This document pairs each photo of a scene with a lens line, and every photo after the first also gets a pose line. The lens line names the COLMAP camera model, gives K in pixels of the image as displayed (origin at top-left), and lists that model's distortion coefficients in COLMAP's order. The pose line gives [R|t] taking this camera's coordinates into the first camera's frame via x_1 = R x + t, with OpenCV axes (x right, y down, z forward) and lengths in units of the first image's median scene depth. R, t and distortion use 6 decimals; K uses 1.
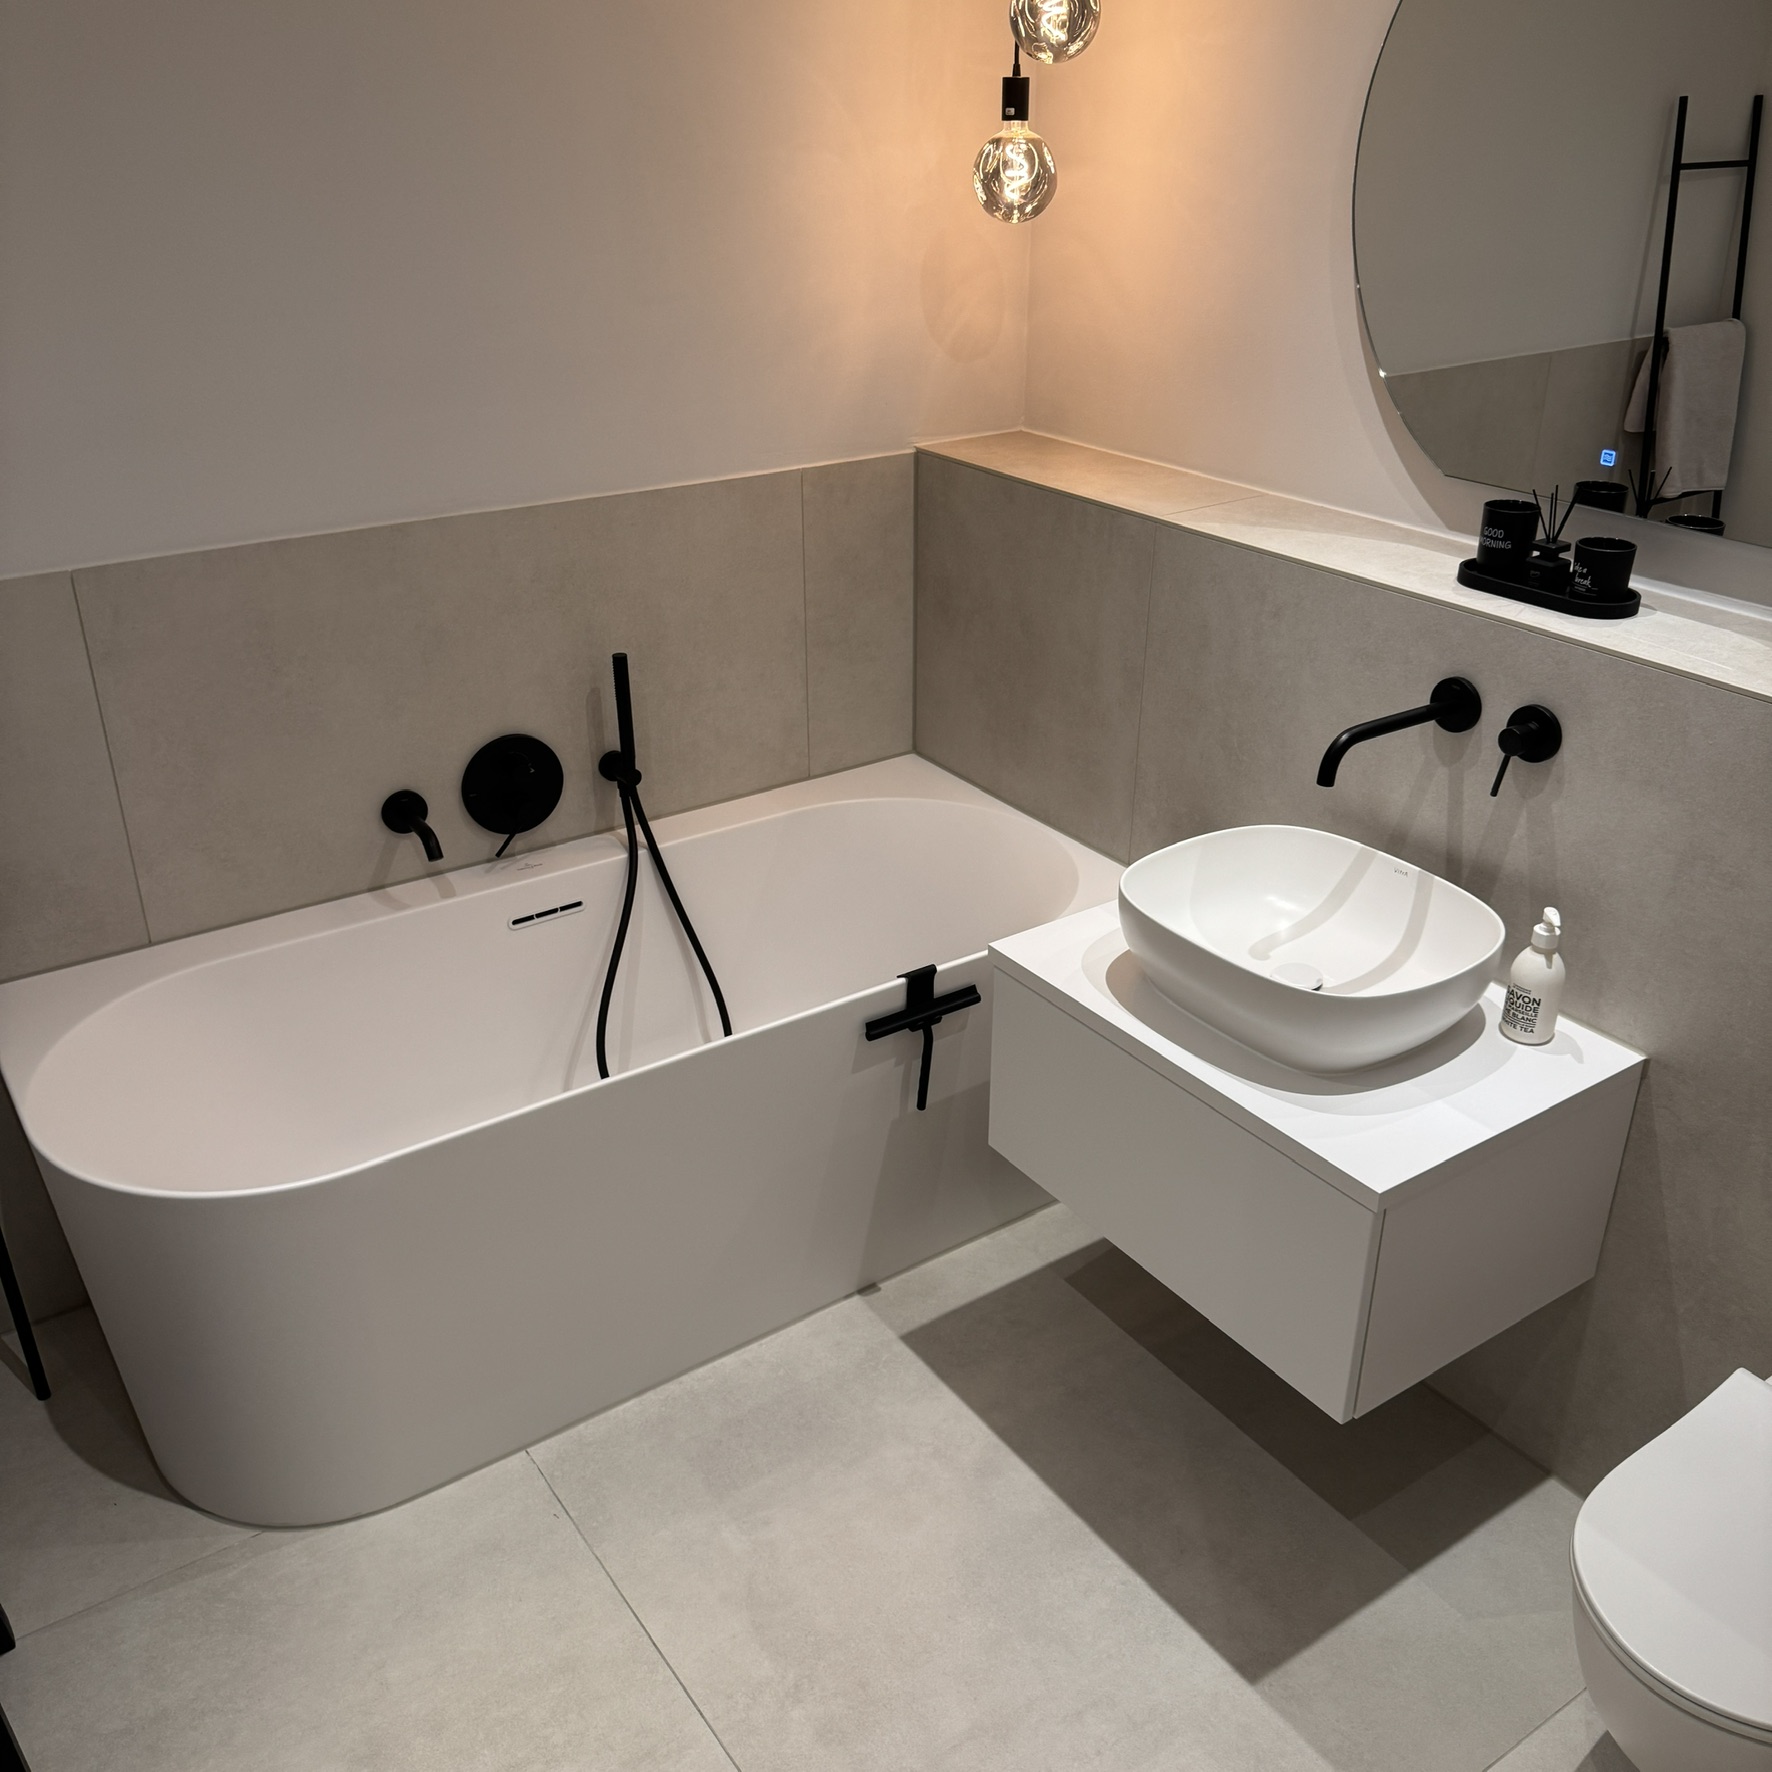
lens RADIAL K [[1652.9, 0, 886.0], [0, 1652.9, 886.0], [0, 0, 1]] dist [0.125153, -0.239332]
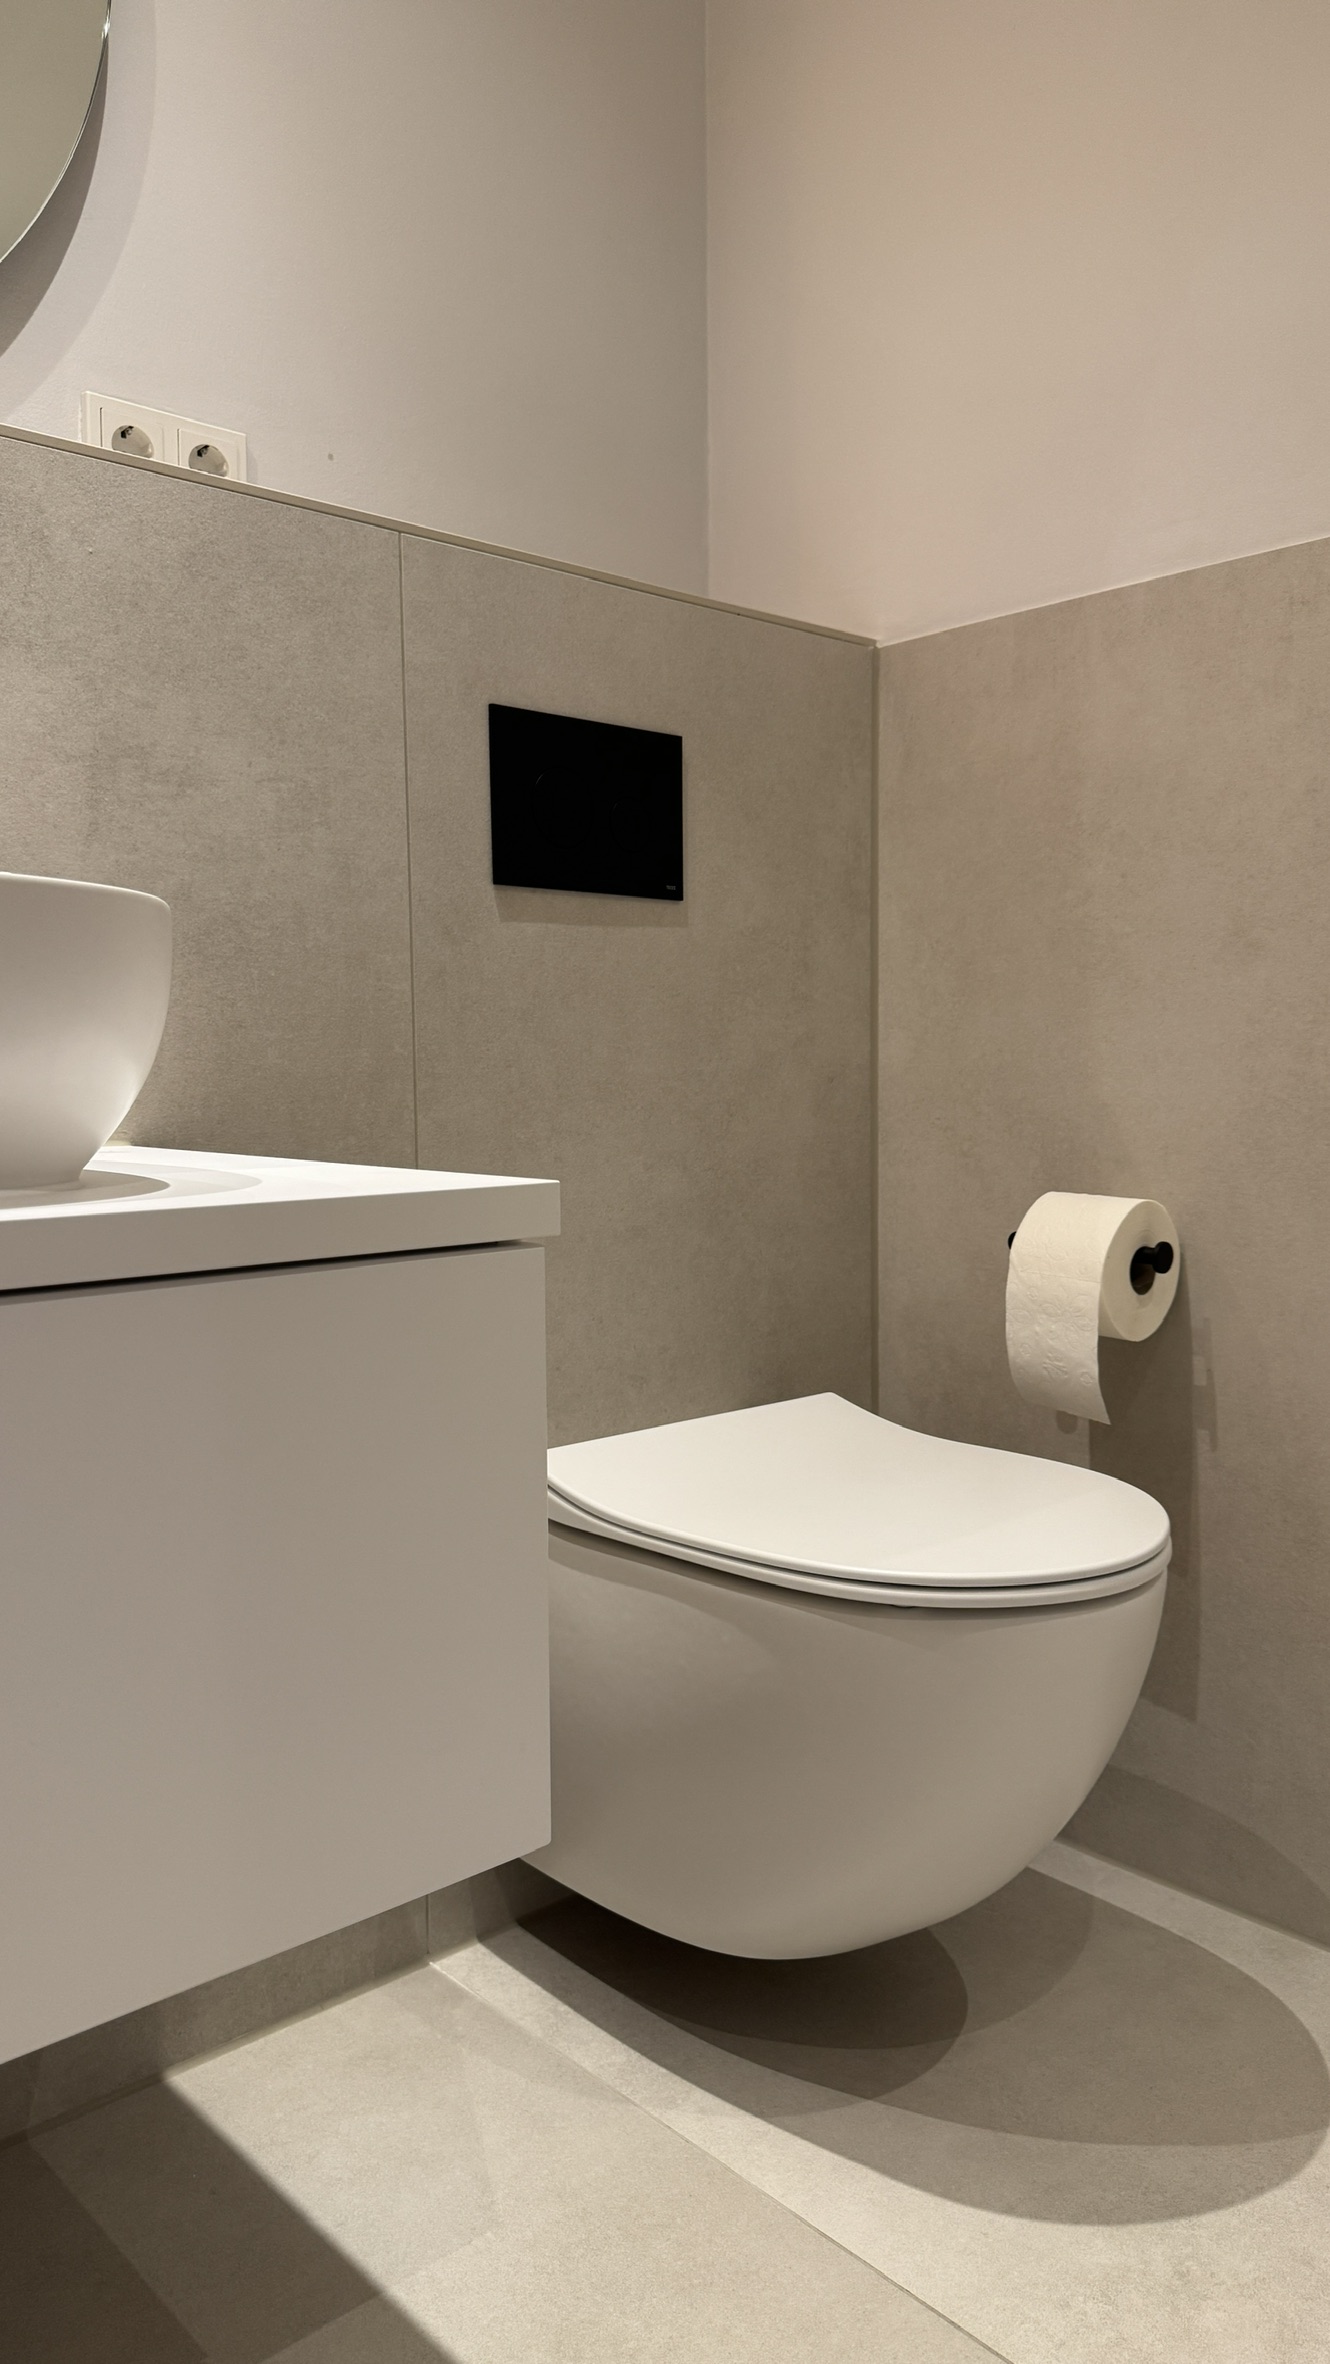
lens RADIAL K [[1682.3, 0, 674.8], [0, 1682.3, 1191.5], [0, 0, 1]] dist [0.077265, -0.173074]
pose [[-0.130756, -0.074497, 0.988612, -0.122916], [0.443852, 0.887259, 0.125564, 0.105179], [-0.886509, 0.455216, -0.082949, 0.742424]]
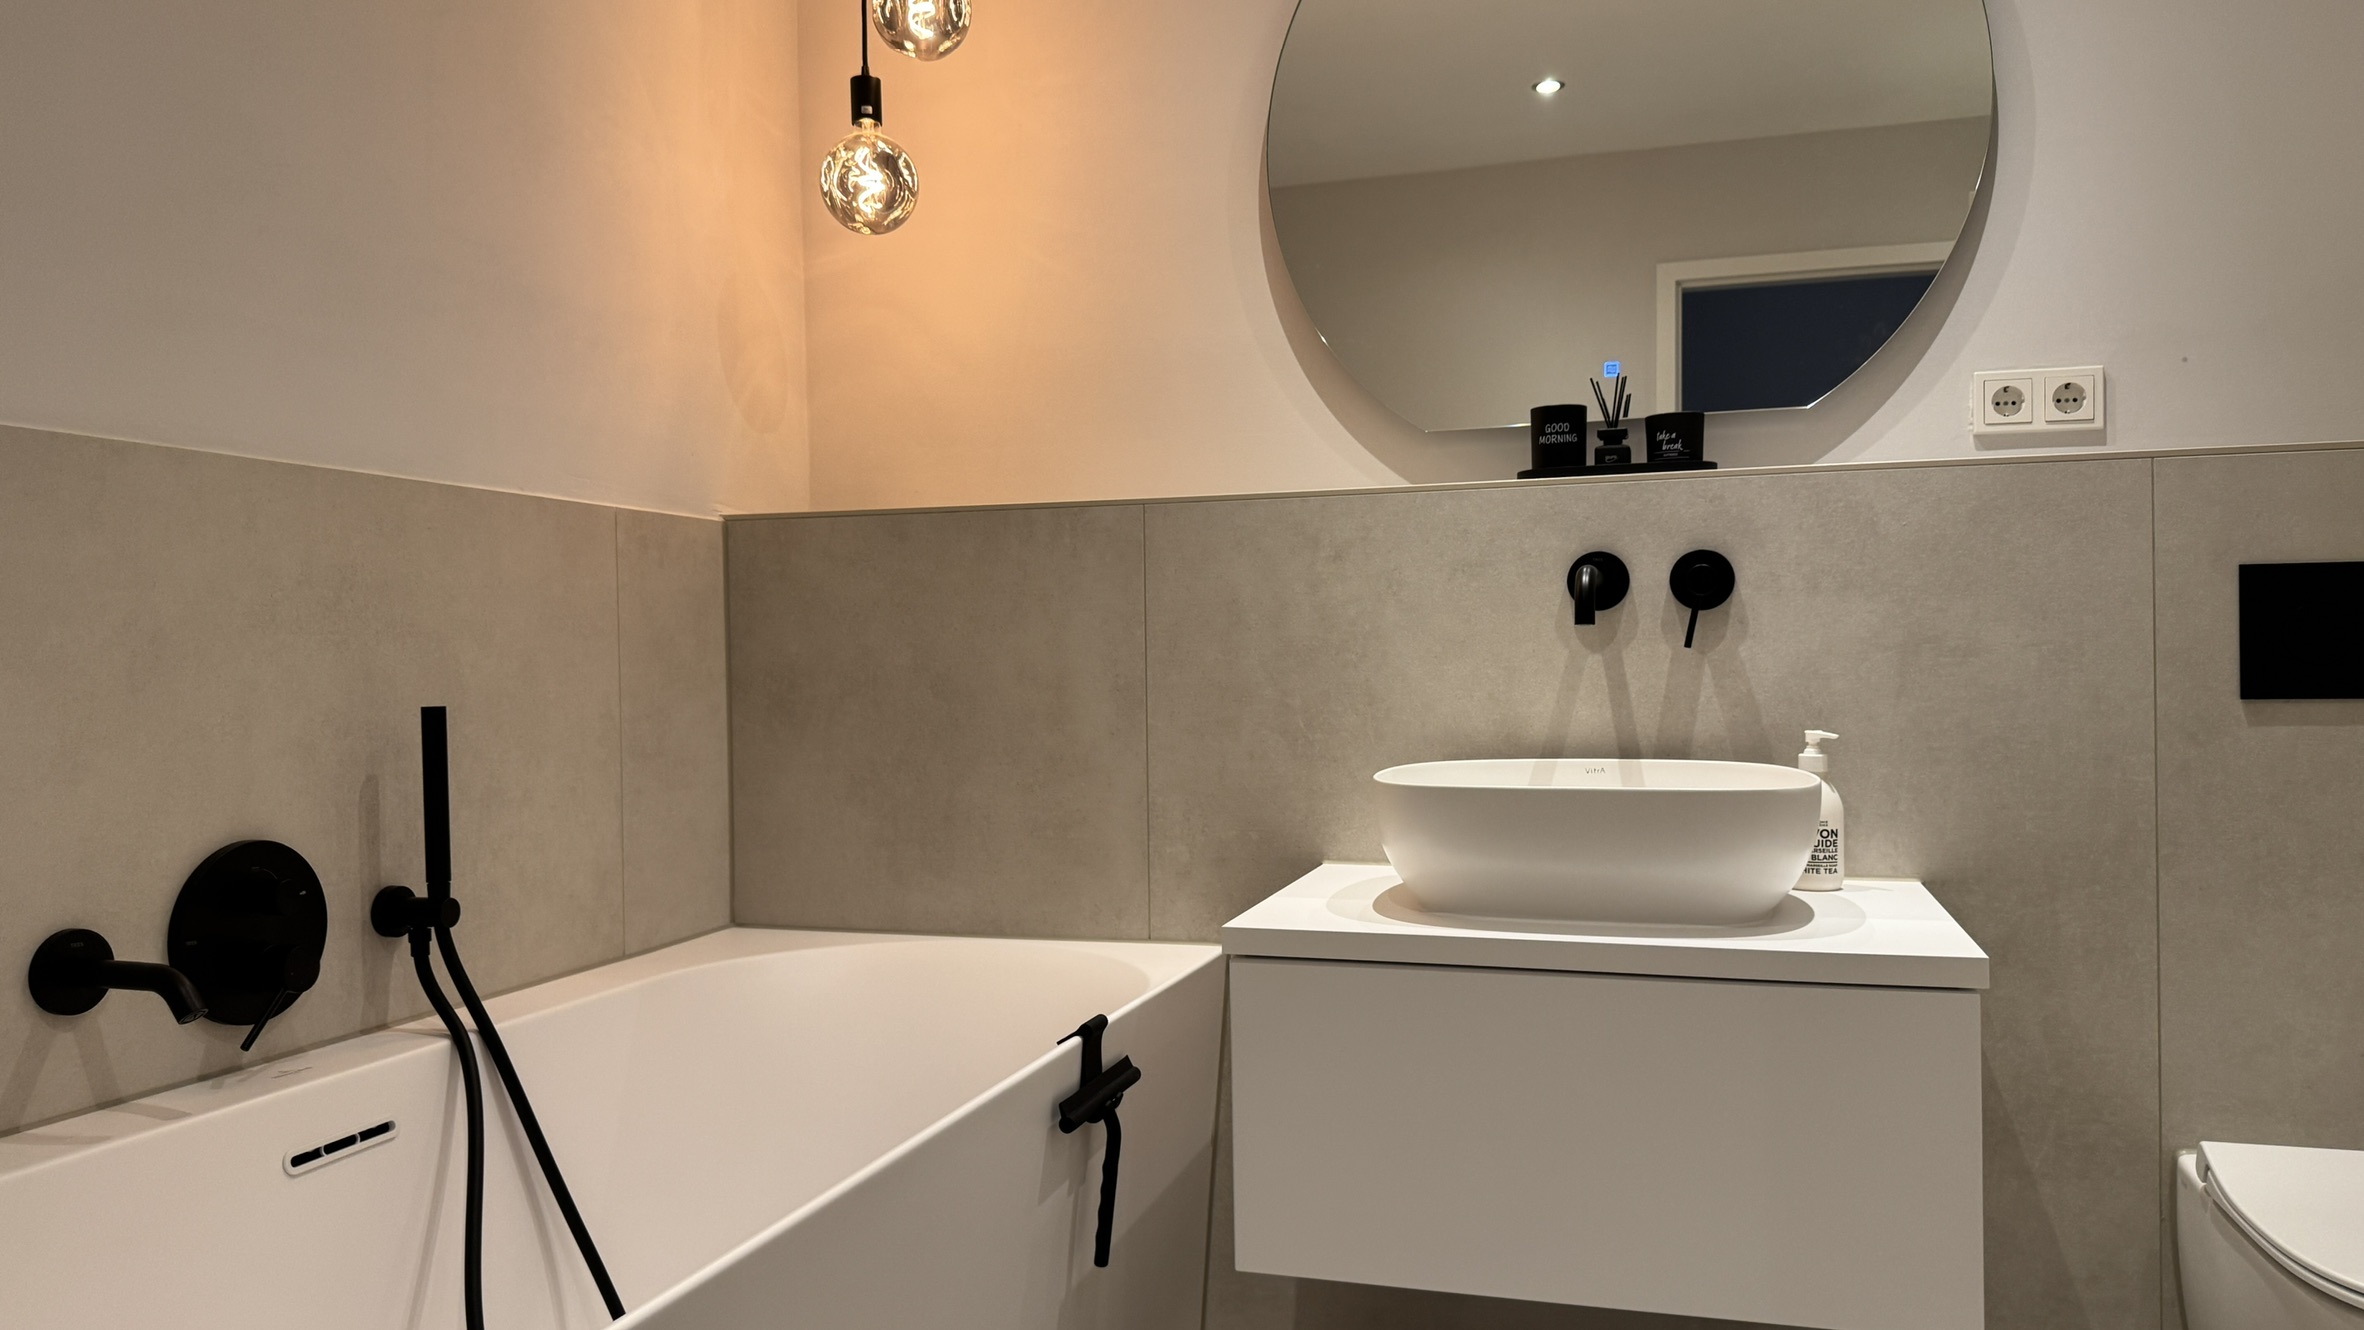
lens RADIAL K [[1662.0, 0, 1178.3], [0, 1662.0, 675.7], [0, 0, 1]] dist [0.097016, -0.162671]
pose [[0.785824, -0.019271, 0.618150, -0.370139], [0.287487, 0.896342, -0.337524, 0.163875], [-0.547569, 0.442944, 0.709907, 0.428376]]
